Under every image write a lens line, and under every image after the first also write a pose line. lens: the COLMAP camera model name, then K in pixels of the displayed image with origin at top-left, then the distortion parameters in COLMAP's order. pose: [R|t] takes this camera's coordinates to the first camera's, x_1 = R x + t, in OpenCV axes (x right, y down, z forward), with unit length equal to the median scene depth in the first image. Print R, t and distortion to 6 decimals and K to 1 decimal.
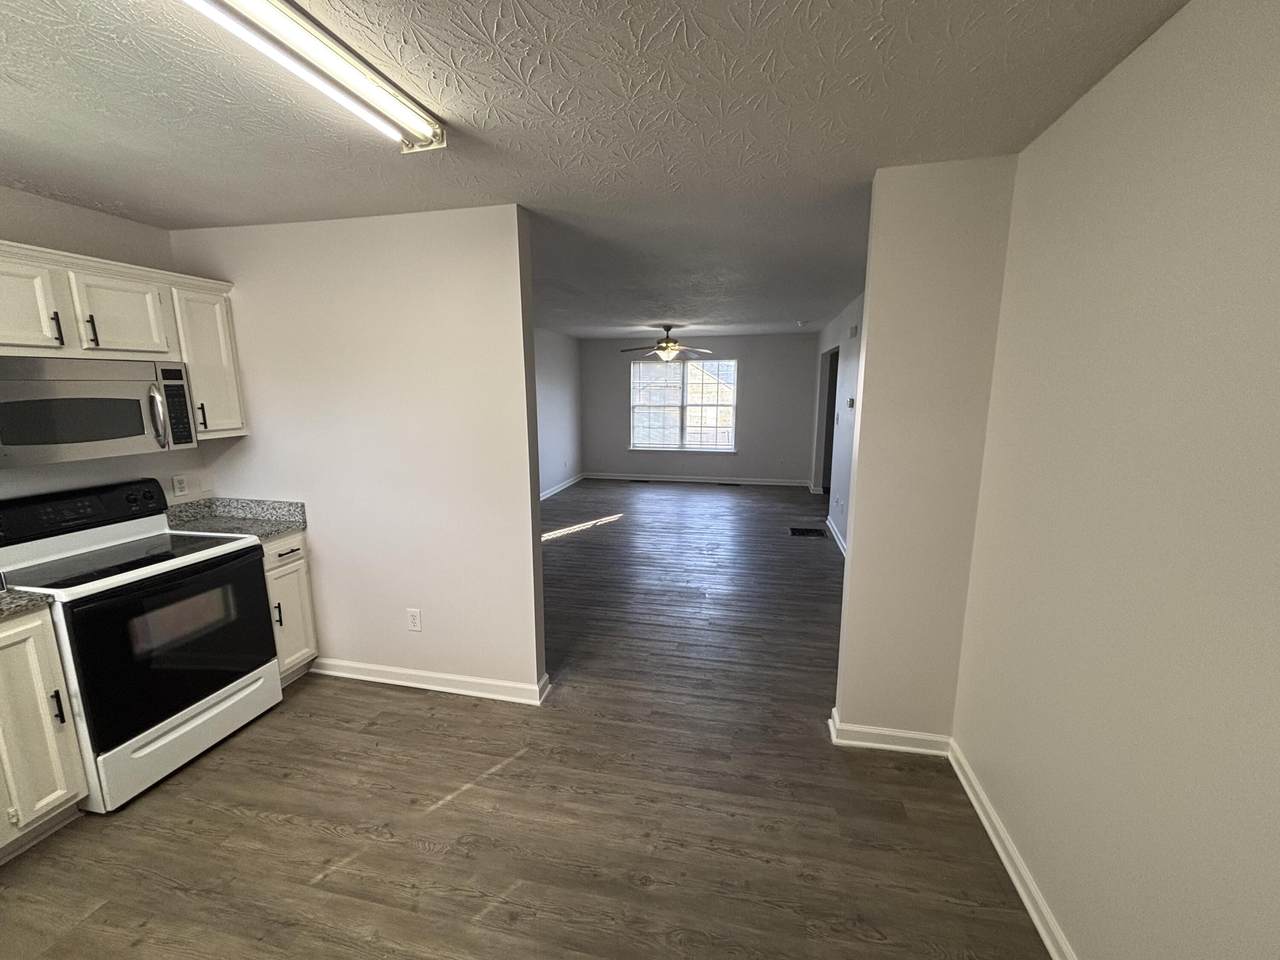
lens RADIAL K [[515.5, 0, 639.7], [0, 515.5, 476.8], [0, 0, 1]] dist [0.000825, 0.000062]
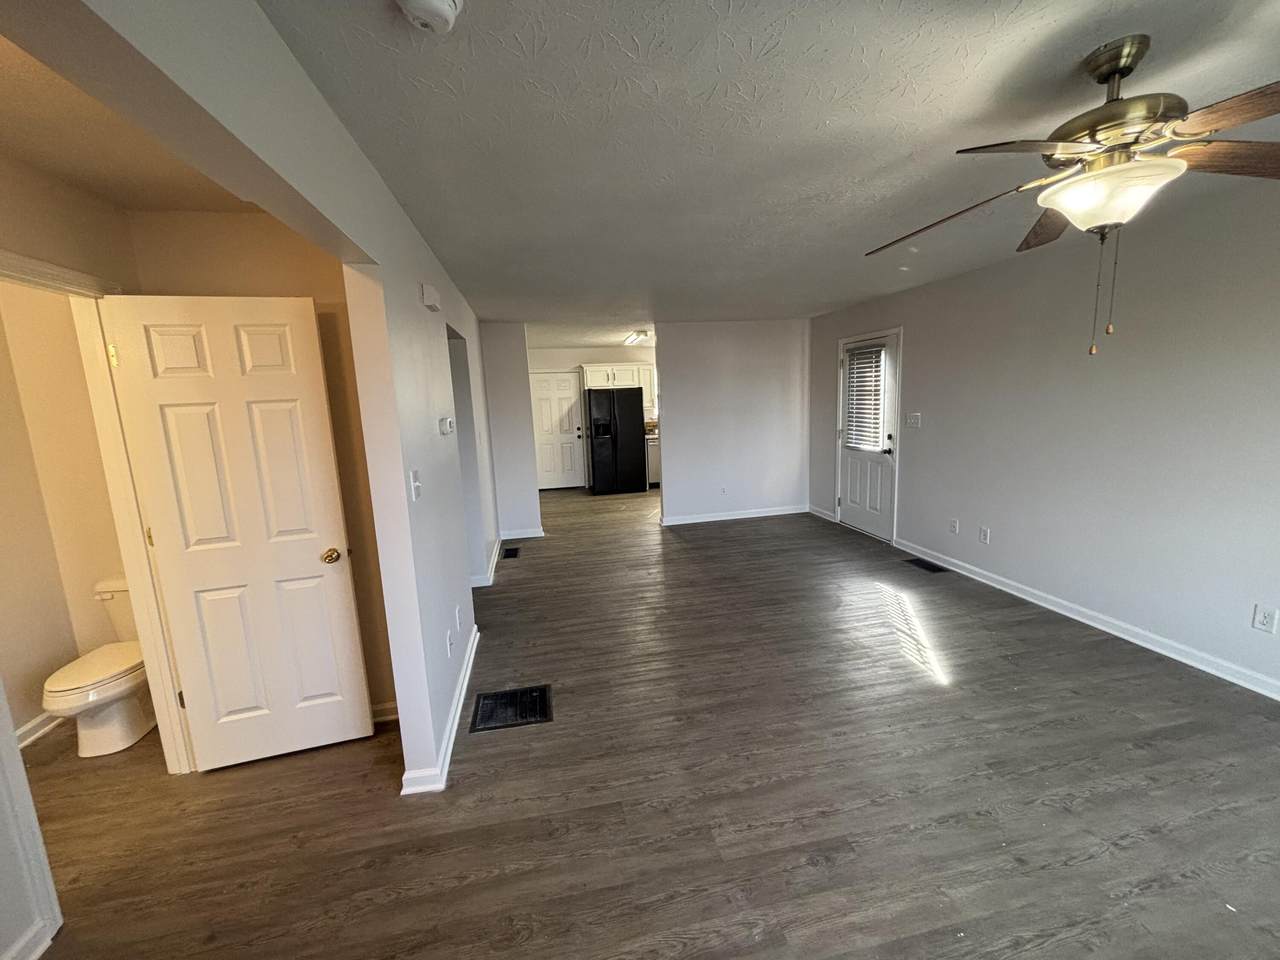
lens RADIAL K [[515.5, 0, 639.7], [0, 515.5, 476.8], [0, 0, 1]] dist [0.000825, 0.000062]
pose [[-0.911818, 0.102340, -0.397636, 0.838623], [-0.027090, 0.951335, 0.306965, -0.515879], [0.409700, 0.290668, -0.864672, 3.009714]]
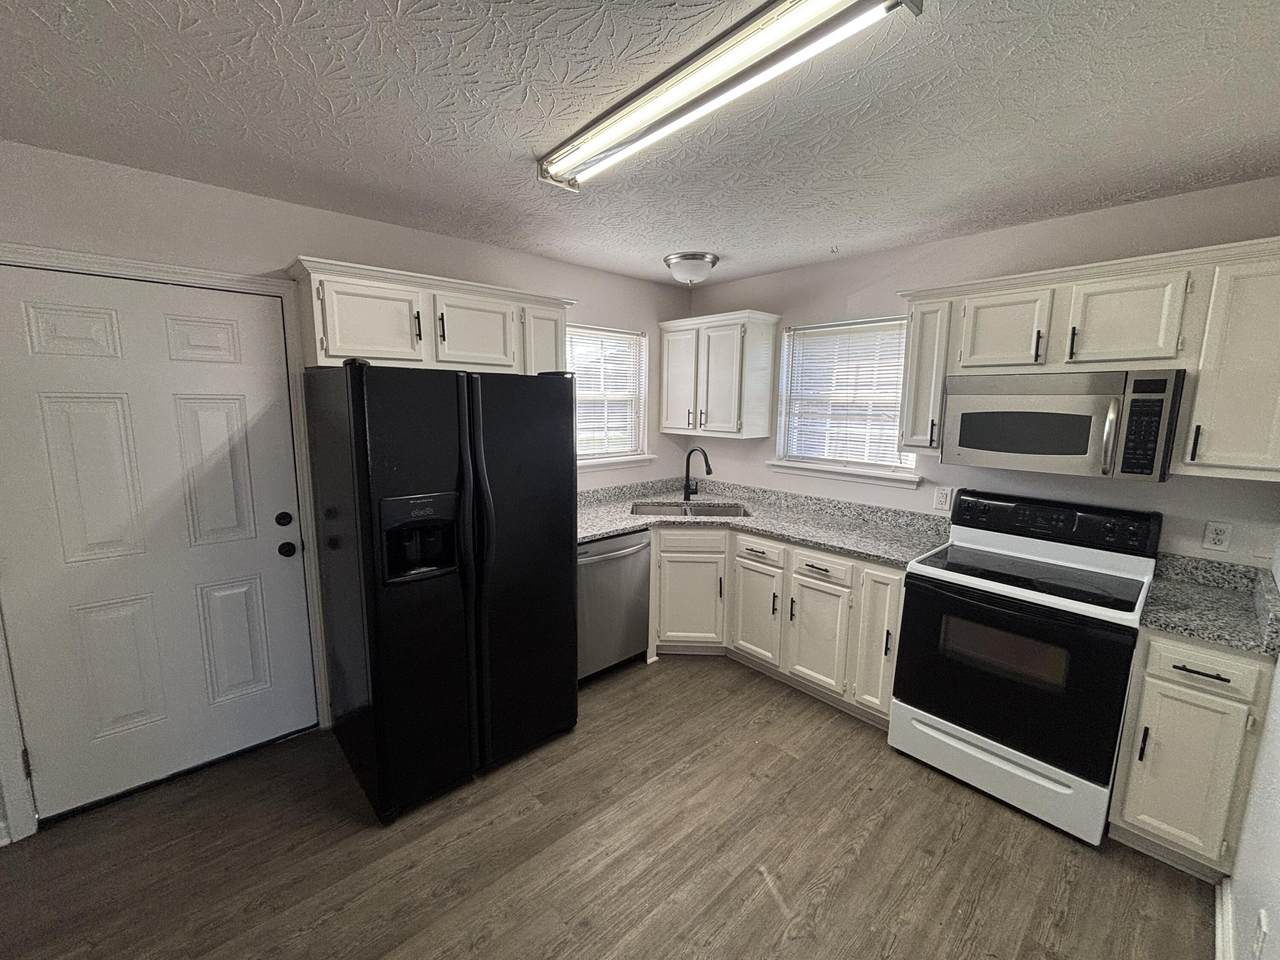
lens RADIAL K [[515.5, 0, 639.7], [0, 515.5, 476.8], [0, 0, 1]] dist [0.000825, 0.000062]
pose [[-0.581077, 0.120565, -0.804869, 0.193697], [-0.143326, 0.958349, 0.247030, -0.150169], [0.801129, 0.258902, -0.539594, 0.843980]]
